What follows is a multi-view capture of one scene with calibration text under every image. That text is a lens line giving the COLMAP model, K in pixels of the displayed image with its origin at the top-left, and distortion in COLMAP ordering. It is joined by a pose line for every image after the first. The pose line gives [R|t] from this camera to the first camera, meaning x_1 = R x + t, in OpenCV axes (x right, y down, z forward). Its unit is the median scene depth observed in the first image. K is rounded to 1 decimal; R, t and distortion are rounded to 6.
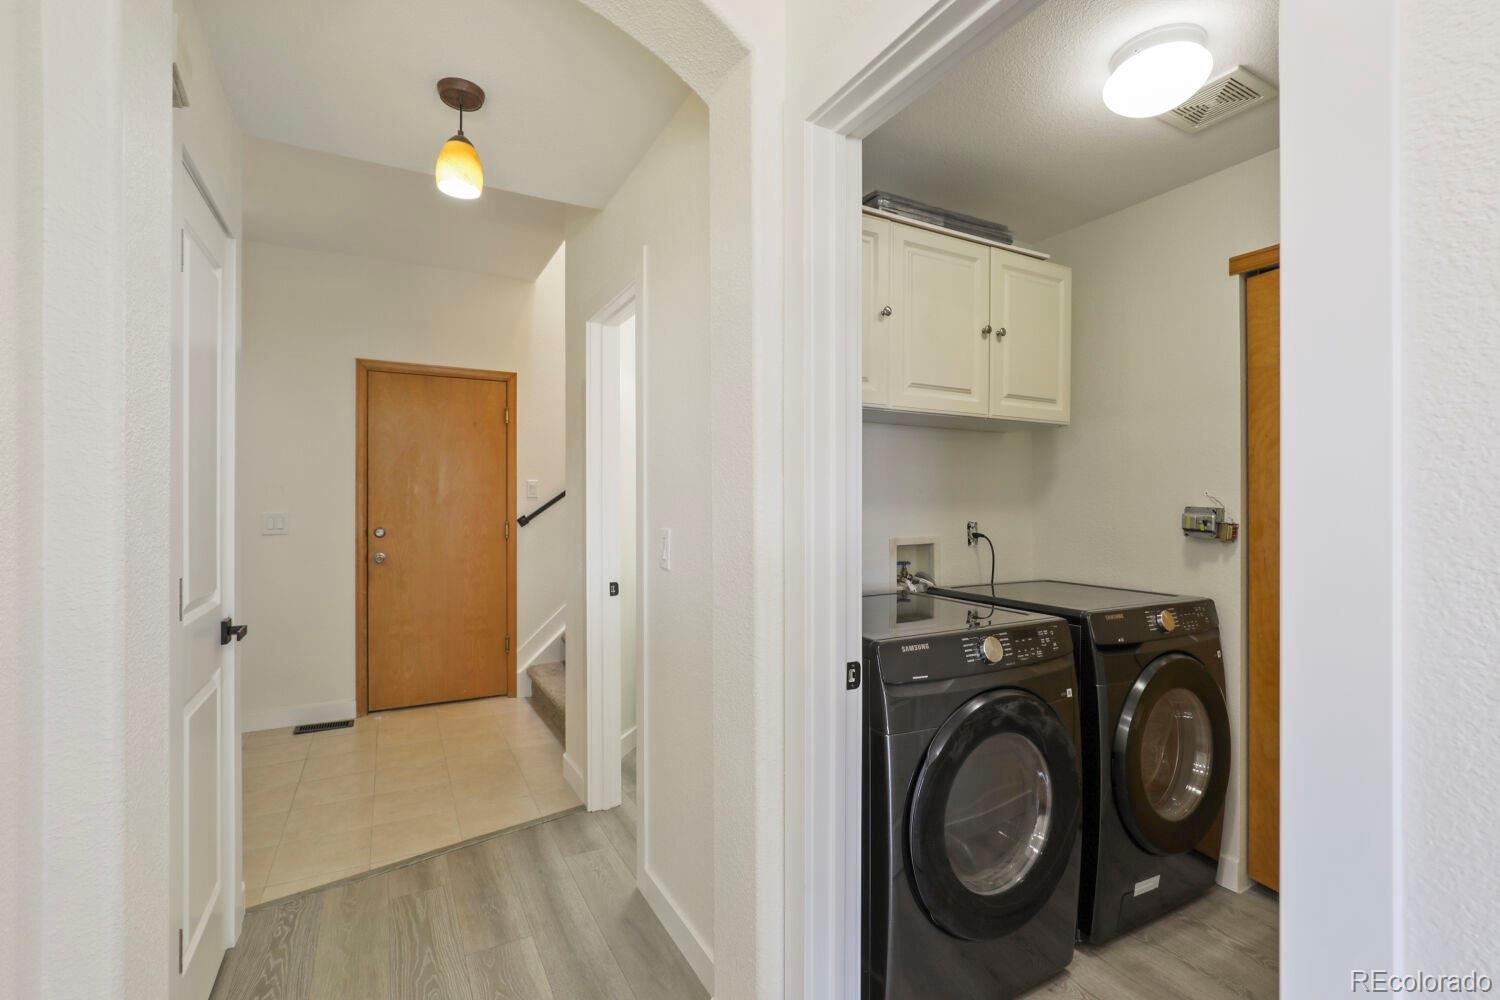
lens RADIAL K [[687.7, 0, 735.3], [0, 687.7, 484.8], [0, 0, 1]] dist [0.002107, 0.000163]
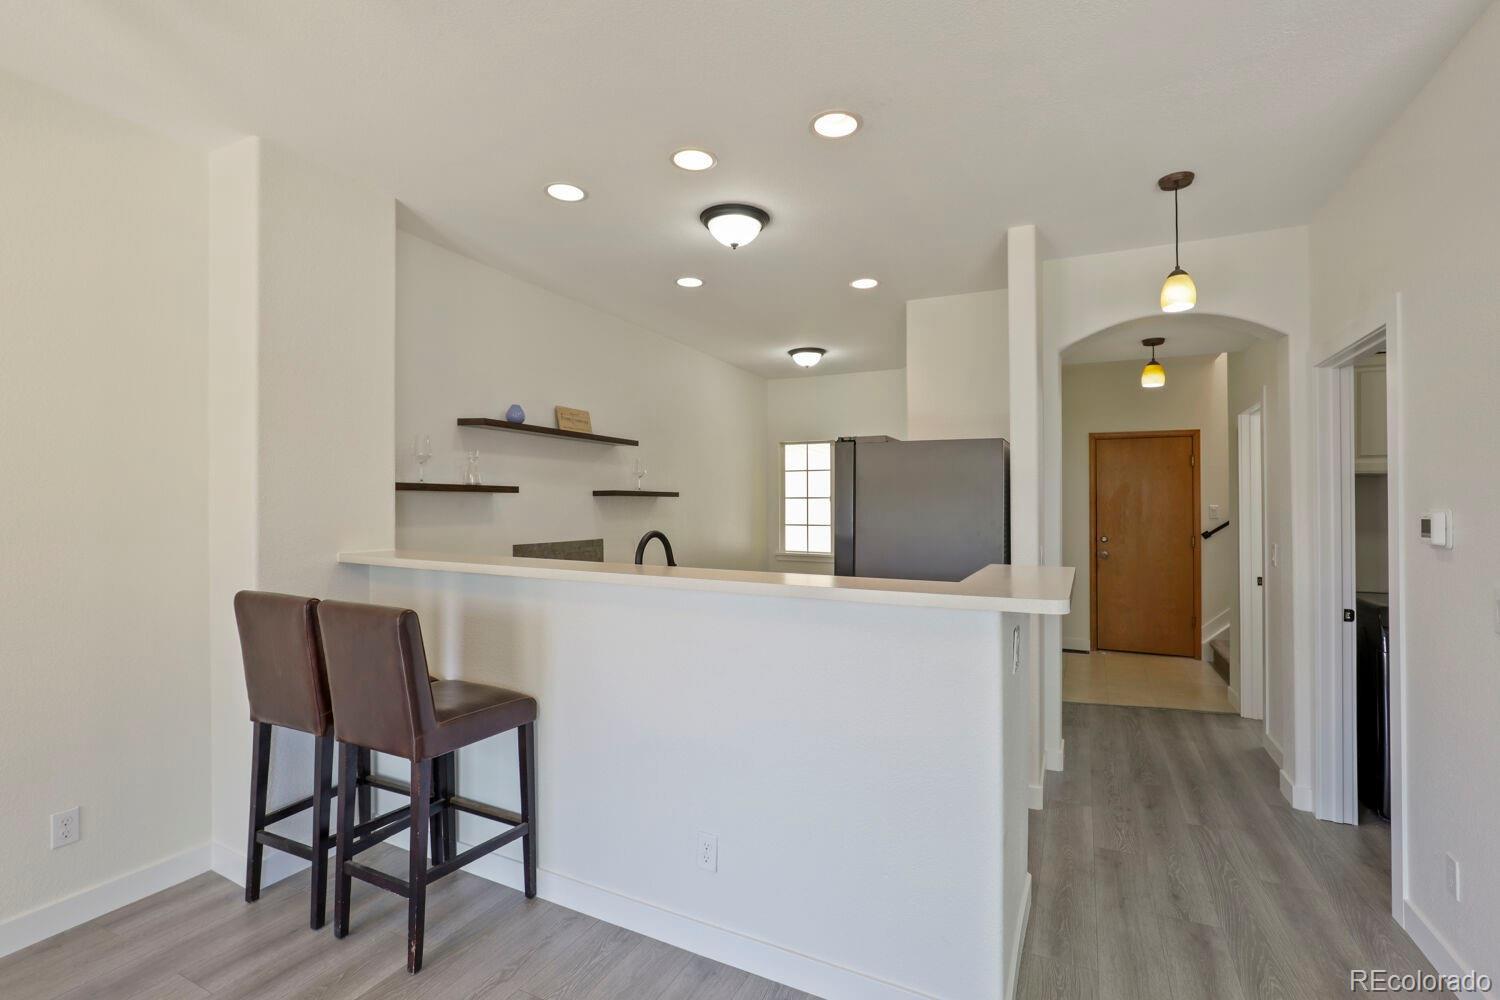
lens RADIAL K [[668.7, 0, 751.2], [0, 668.7, 507.7], [0, 0, 1]] dist [-0.017278, -0.000147]
pose [[0.593584, 0.002824, -0.804767, 0.368666], [0.015801, 0.999760, 0.015163, -0.061259], [0.804617, -0.021716, 0.593397, -0.878876]]
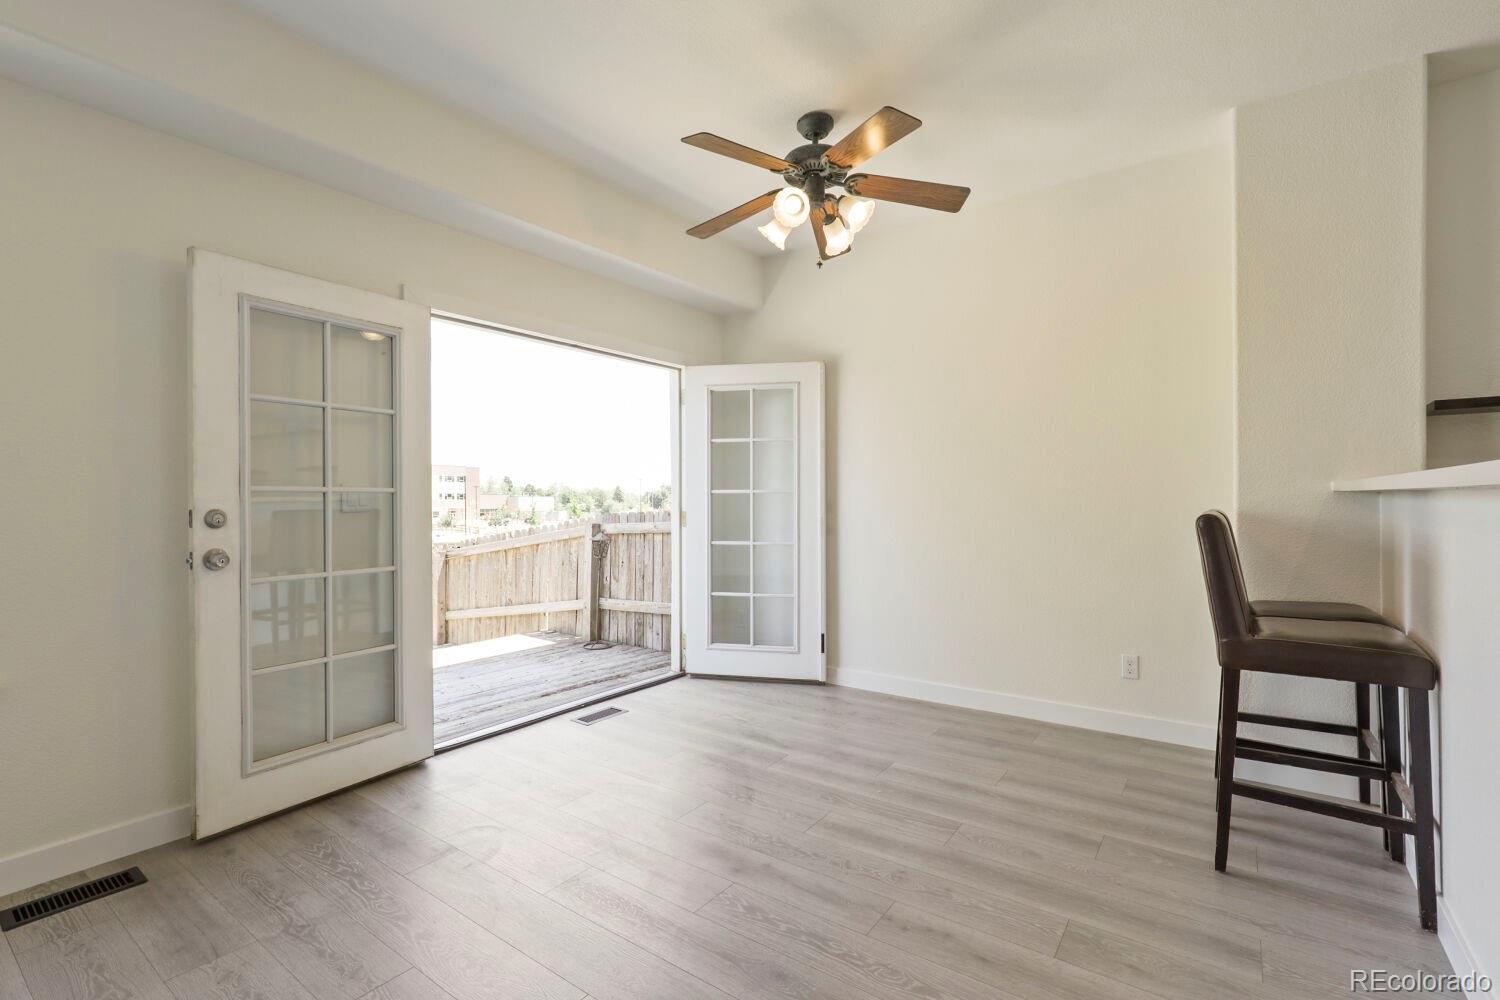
lens RADIAL K [[692.3, 0, 743.8], [0, 692.3, 505.7], [0, 0, 1]] dist [-0.023363, 0.007889]
pose [[-0.893335, 0.005132, -0.449361, 0.386205], [0.012758, 0.999821, -0.013944, 0.044768], [0.449210, -0.018189, -0.893241, -0.321359]]
